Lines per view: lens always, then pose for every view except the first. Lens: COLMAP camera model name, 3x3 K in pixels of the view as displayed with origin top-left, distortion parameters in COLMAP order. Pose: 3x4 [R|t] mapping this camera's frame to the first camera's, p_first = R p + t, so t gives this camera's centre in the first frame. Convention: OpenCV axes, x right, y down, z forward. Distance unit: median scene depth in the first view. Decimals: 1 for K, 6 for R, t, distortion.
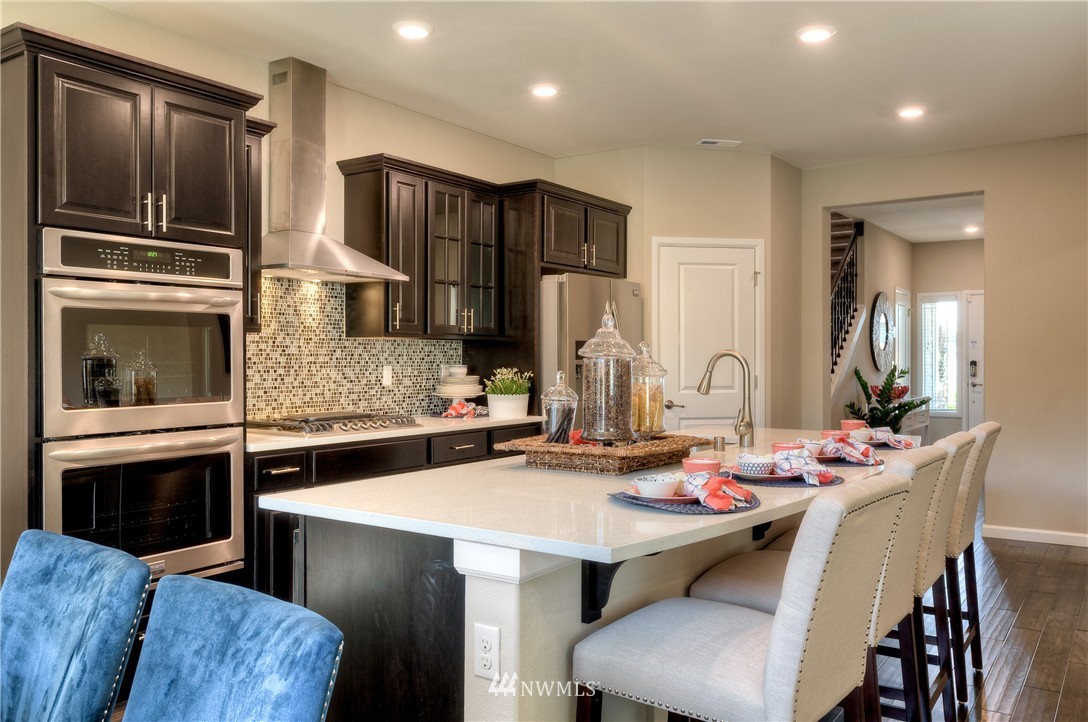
lens RADIAL K [[856.3, 0, 544.0], [0, 856.3, 361.0], [0, 0, 1]] dist [-0.002462, -0.000584]
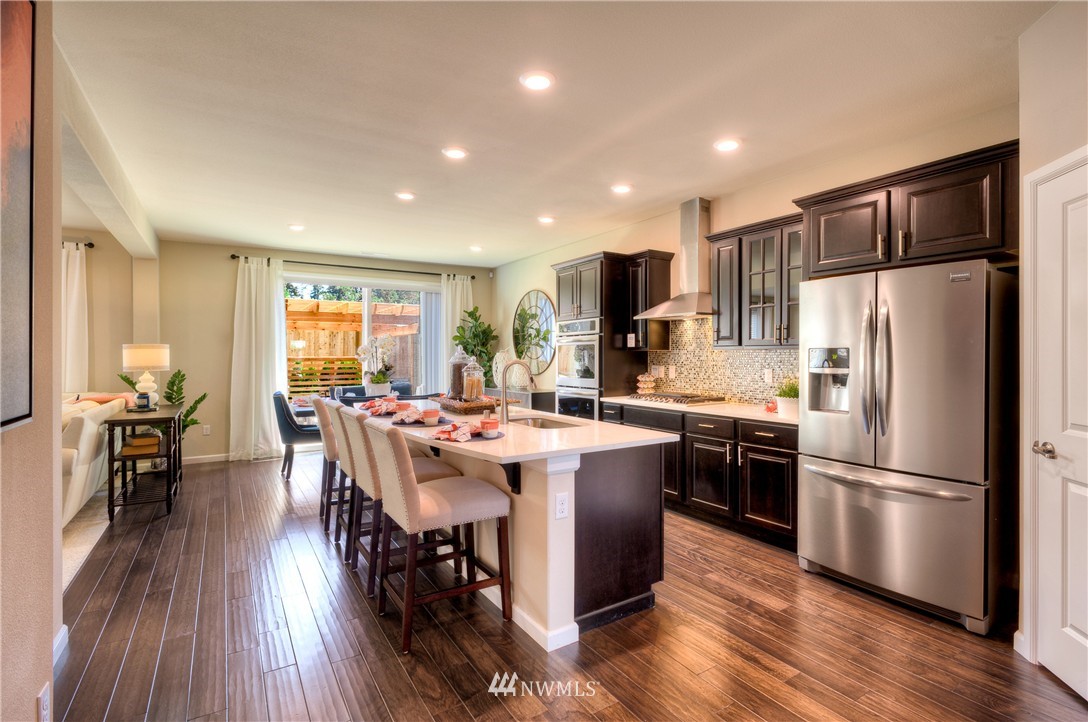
lens RADIAL K [[517.1, 0, 544.0], [0, 517.1, 361.0], [0, 0, 1]] dist [0.000173, 0.000256]
pose [[-0.390600, 0.008789, -0.920518, 0.835458], [-0.003971, 0.999929, 0.011233, -0.017277], [0.920552, 0.008043, -0.390538, 1.115821]]
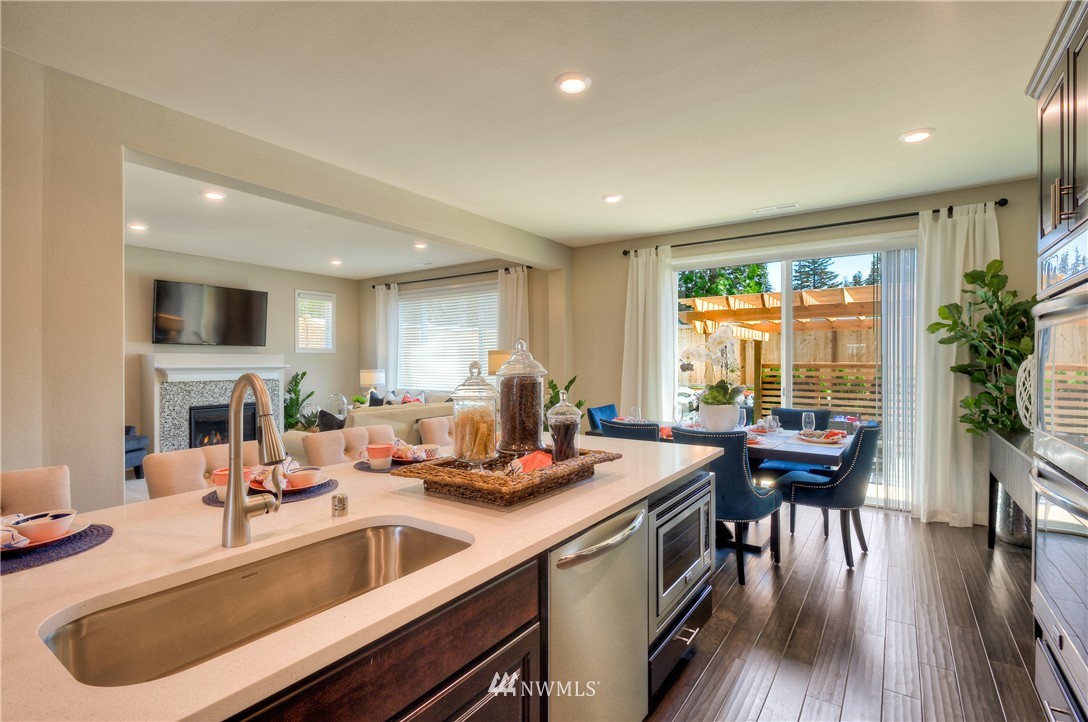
lens RADIAL K [[509.0, 0, 550.0], [0, 509.0, 365.1], [0, 0, 1]] dist [-0.001844, 0.000112]
pose [[-0.999929, -0.001331, -0.011836, 0.025297], [-0.001463, 0.999937, 0.011131, -0.016777], [0.011820, 0.011147, -0.999868, 1.046336]]
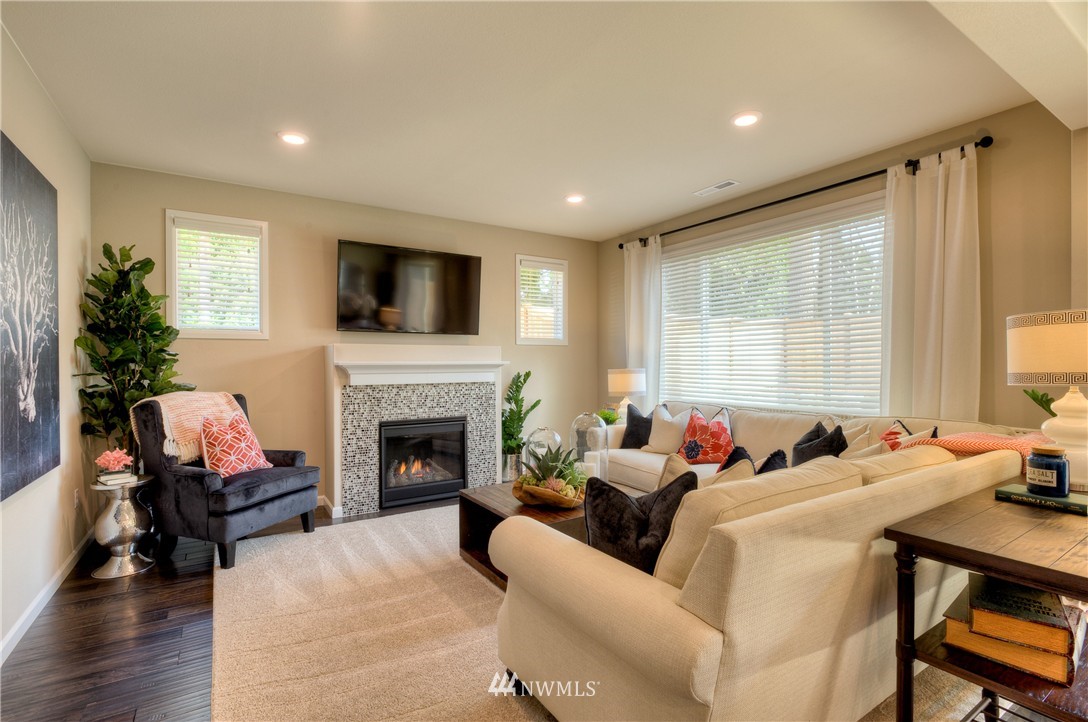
lens RADIAL K [[509.0, 0, 550.0], [0, 509.0, 365.1], [0, 0, 1]] dist [-0.001844, 0.000112]
pose [[-0.929119, -0.002260, 0.369773, 0.358642], [0.001568, 0.999948, 0.010050, -0.000795], [-0.369777, 0.009918, -0.929068, 0.383114]]
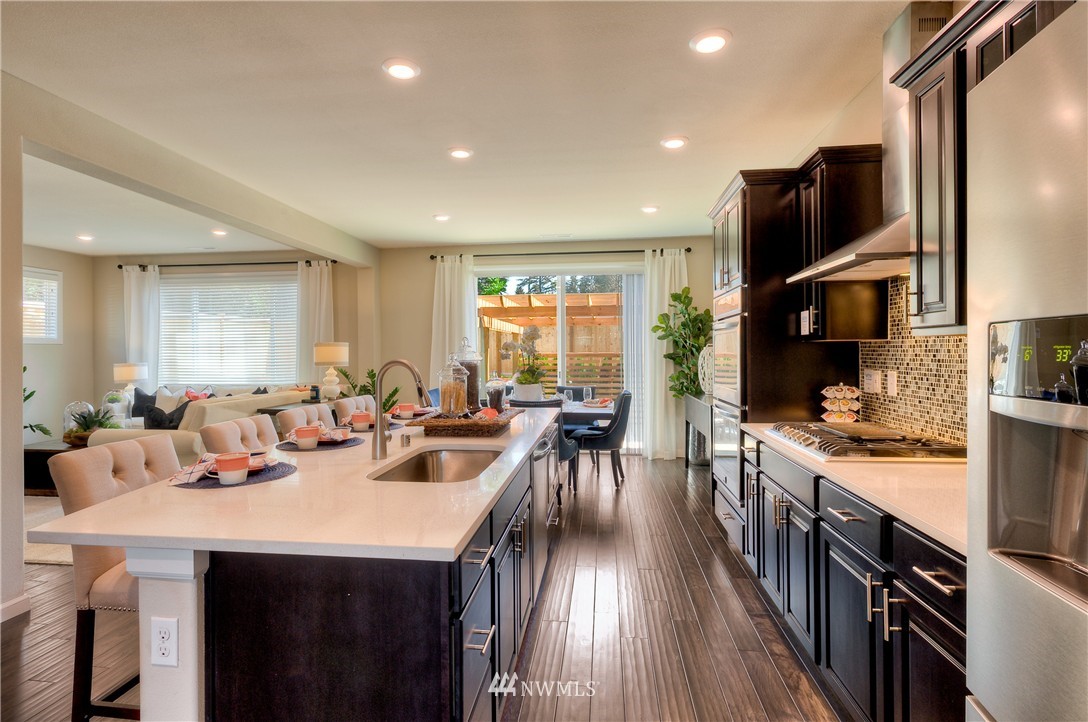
lens RADIAL K [[534.2, 0, 533.4], [0, 534.2, 351.2], [0, 0, 1]] dist [0.002098, 0.000494]
pose [[-0.886271, 0.002584, -0.463160, 0.287173], [0.001733, 0.999996, 0.002263, -0.018294], [0.463164, 0.001203, -0.886272, 1.271124]]
